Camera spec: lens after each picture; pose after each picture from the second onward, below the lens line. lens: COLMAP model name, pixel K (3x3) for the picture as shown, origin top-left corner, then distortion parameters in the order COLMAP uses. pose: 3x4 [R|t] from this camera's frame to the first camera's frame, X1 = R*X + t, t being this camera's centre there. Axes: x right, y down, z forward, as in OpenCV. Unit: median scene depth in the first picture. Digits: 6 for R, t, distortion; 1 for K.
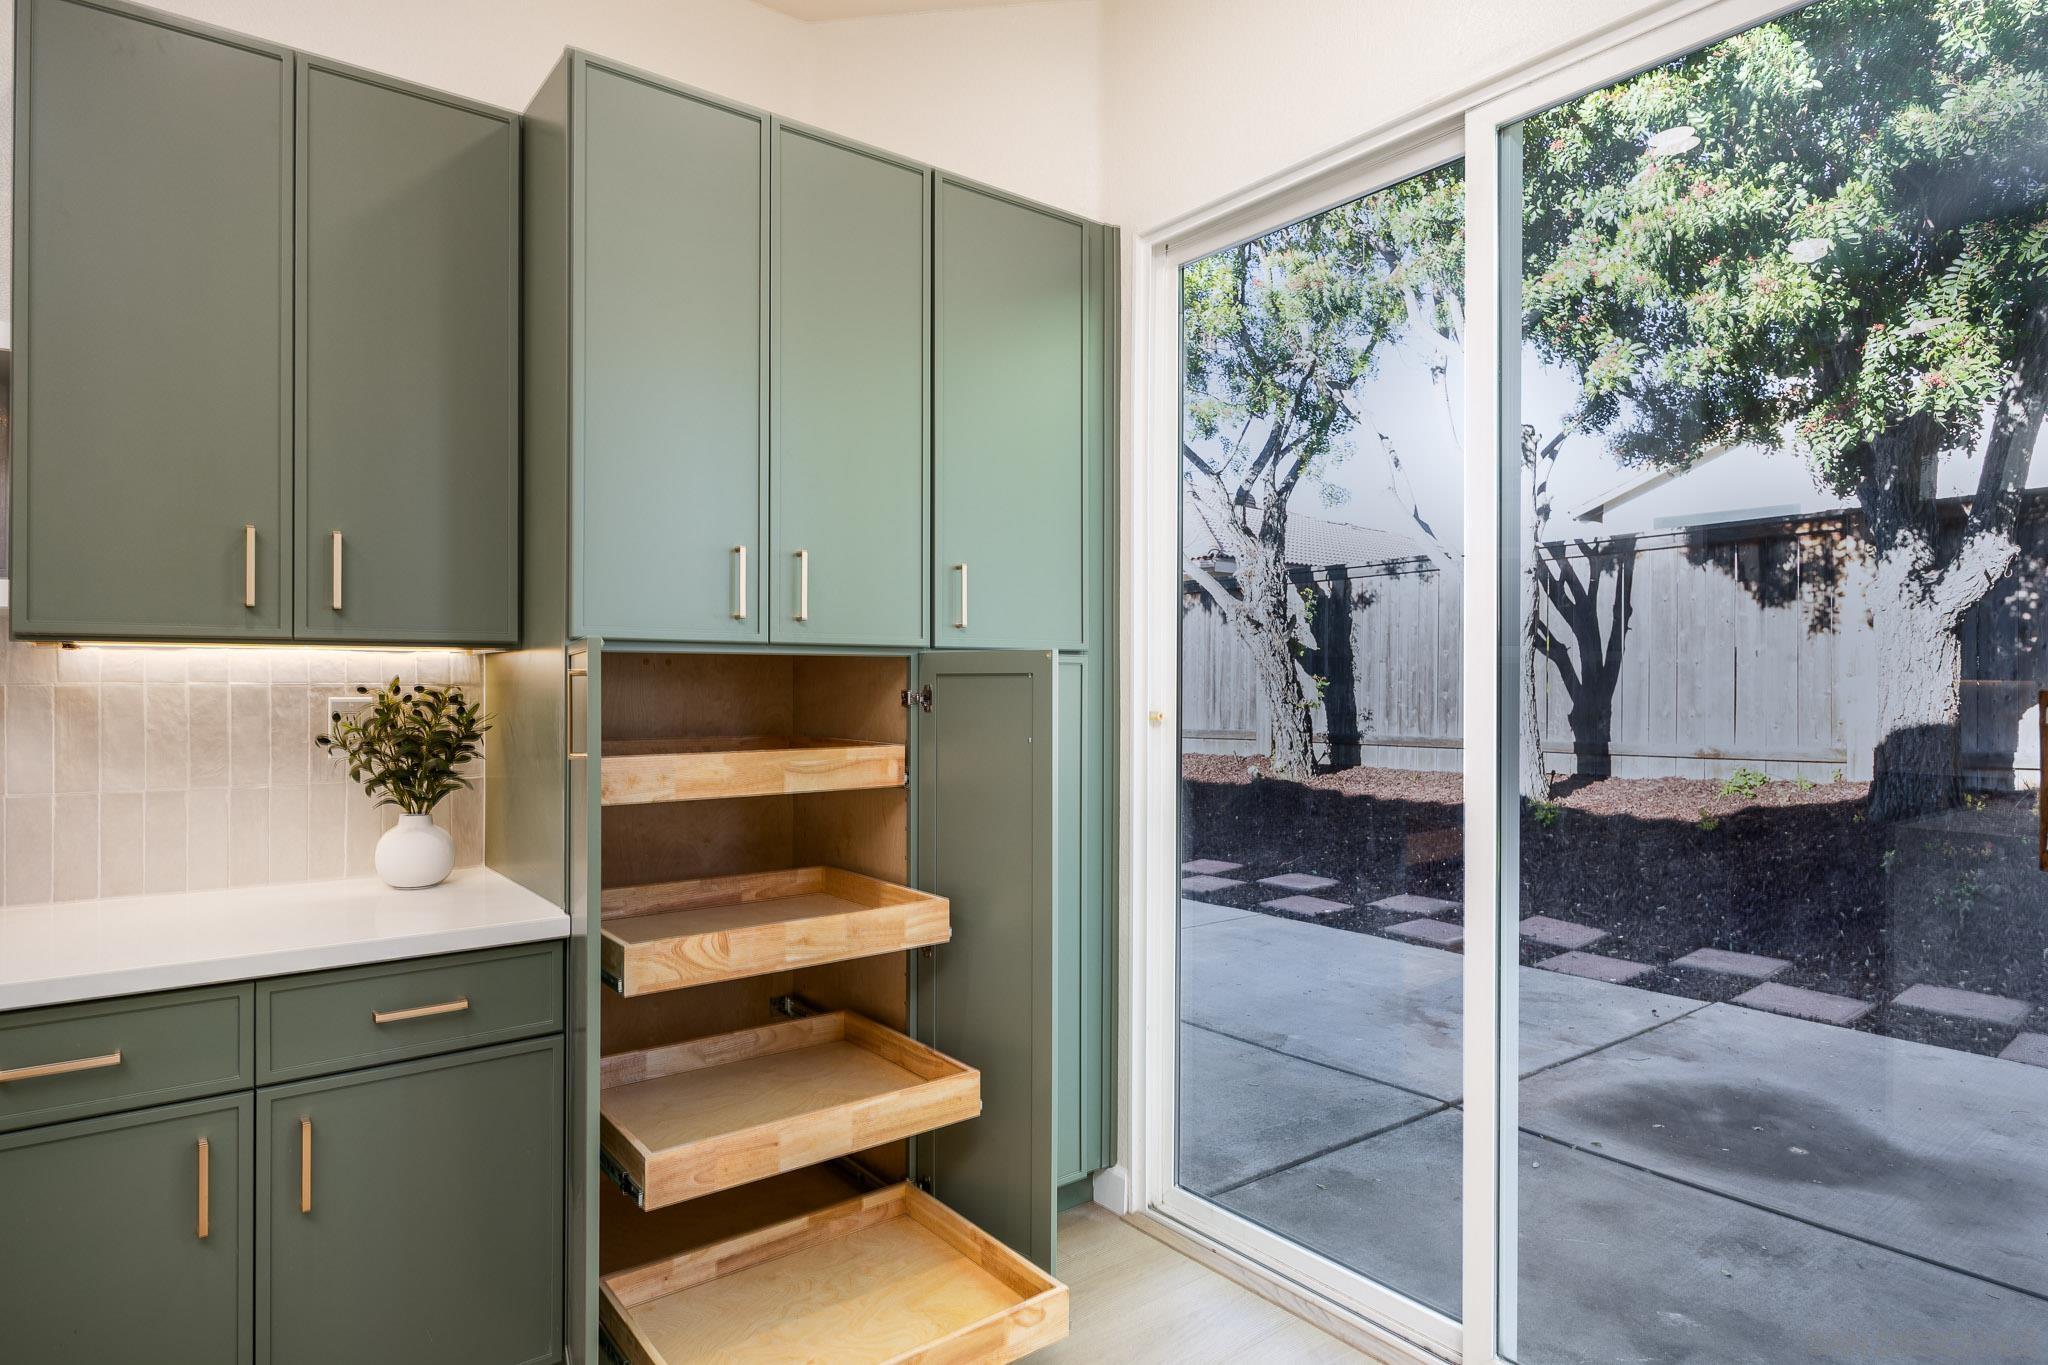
lens RADIAL K [[1125.4, 0, 1014.8], [0, 1125.4, 683.1], [0, 0, 1]] dist [-0.003232, -0.000309]
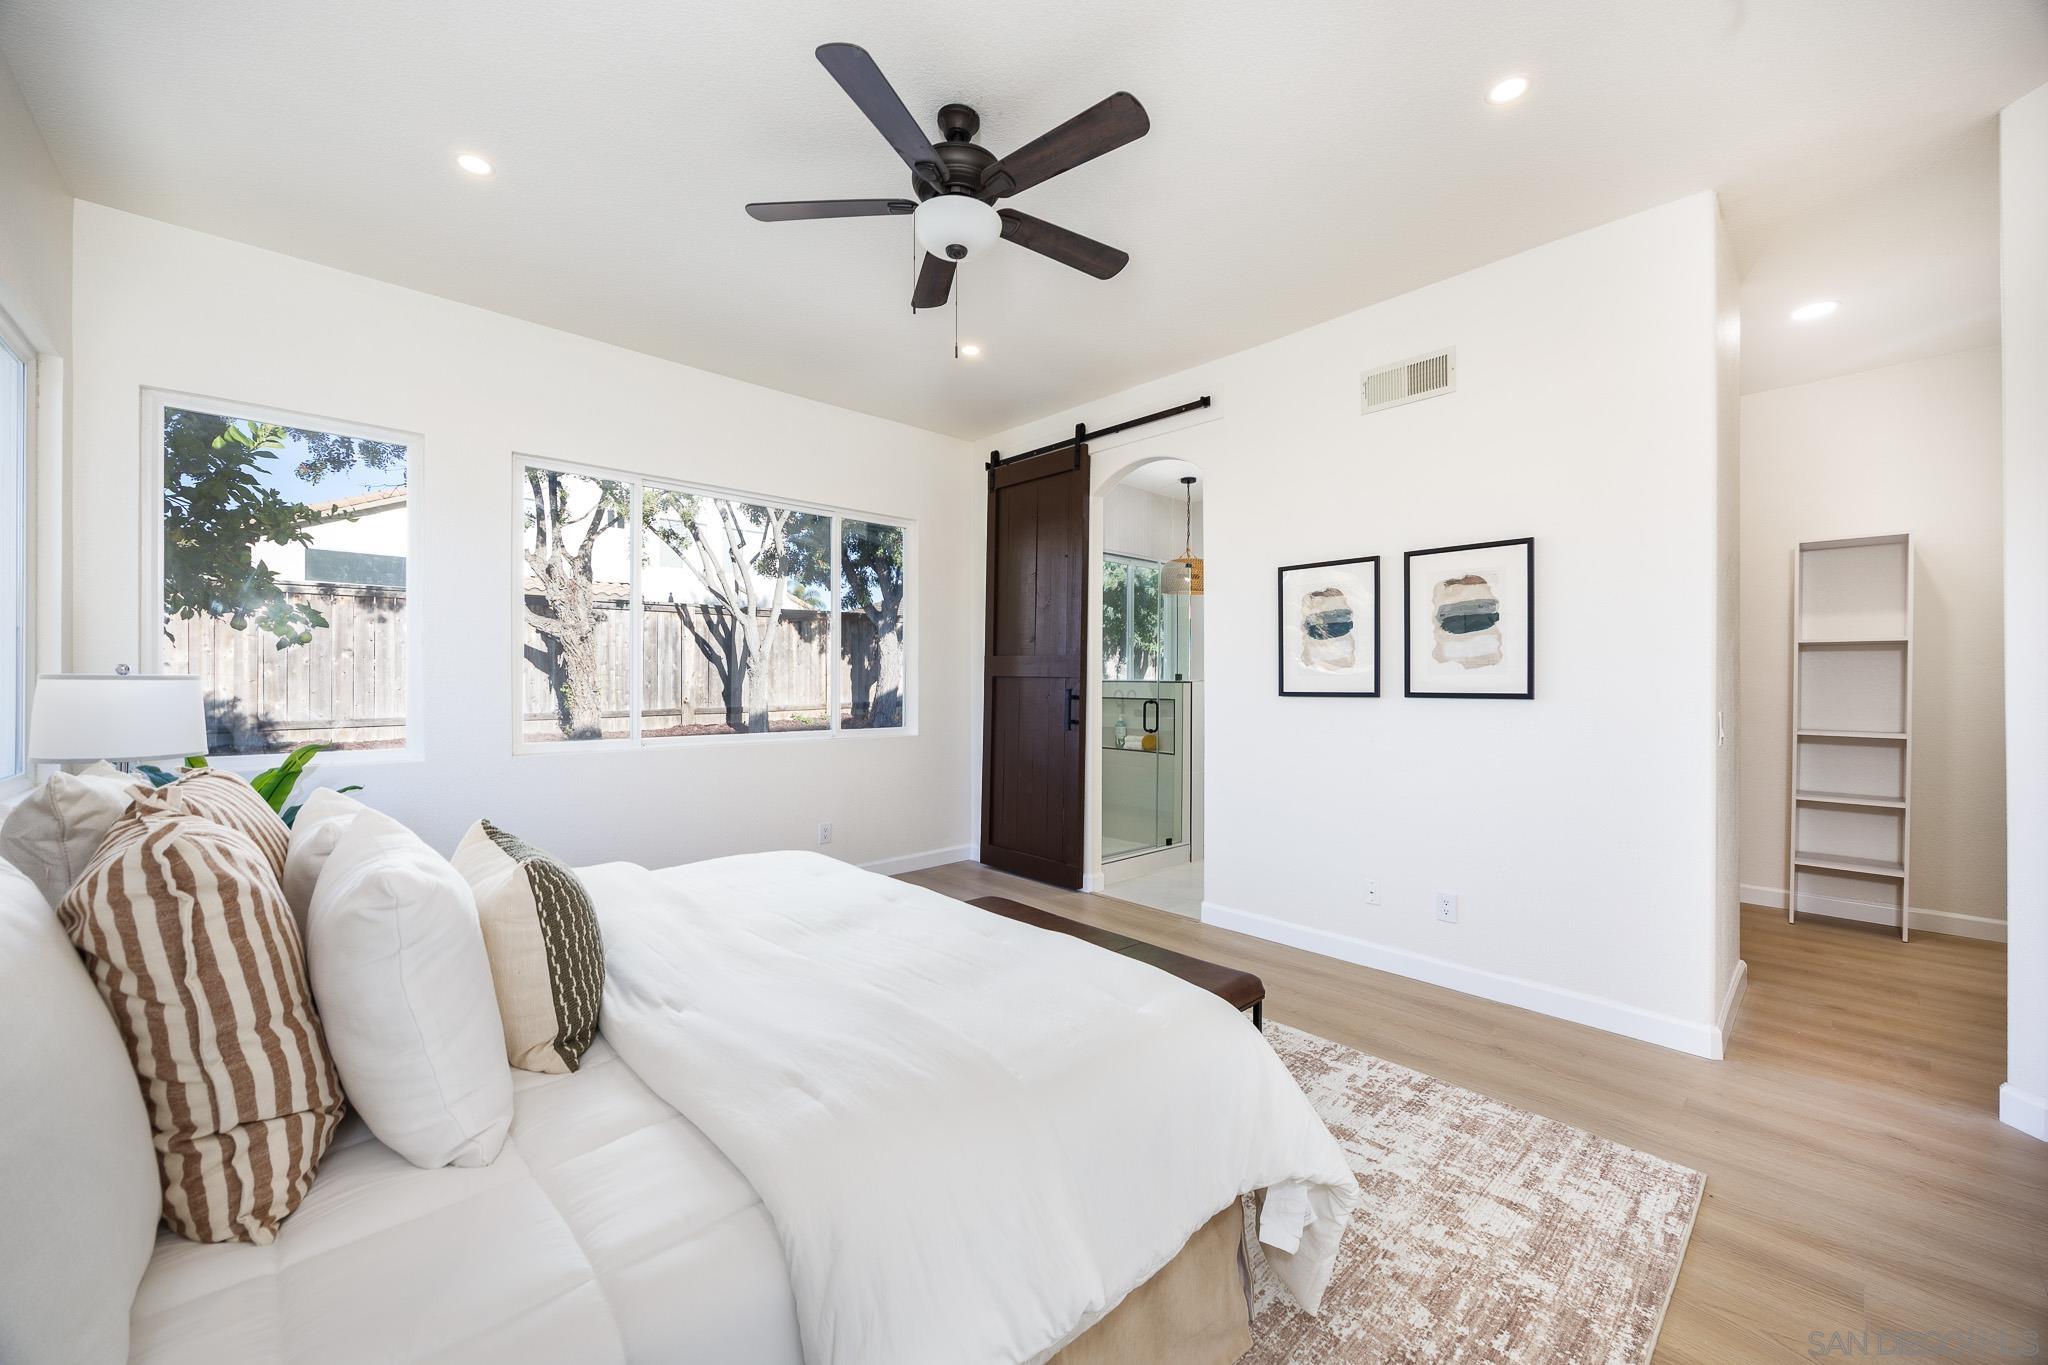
lens RADIAL K [[784.6, 0, 1024.7], [0, 784.6, 676.0], [0, 0, 1]] dist [0.001176, 0.000042]
pose [[-0.094737, -0.010426, 0.995448, -0.790951], [0.003986, 0.999933, 0.010852, -0.010057], [-0.995494, 0.004996, -0.094689, 0.506897]]
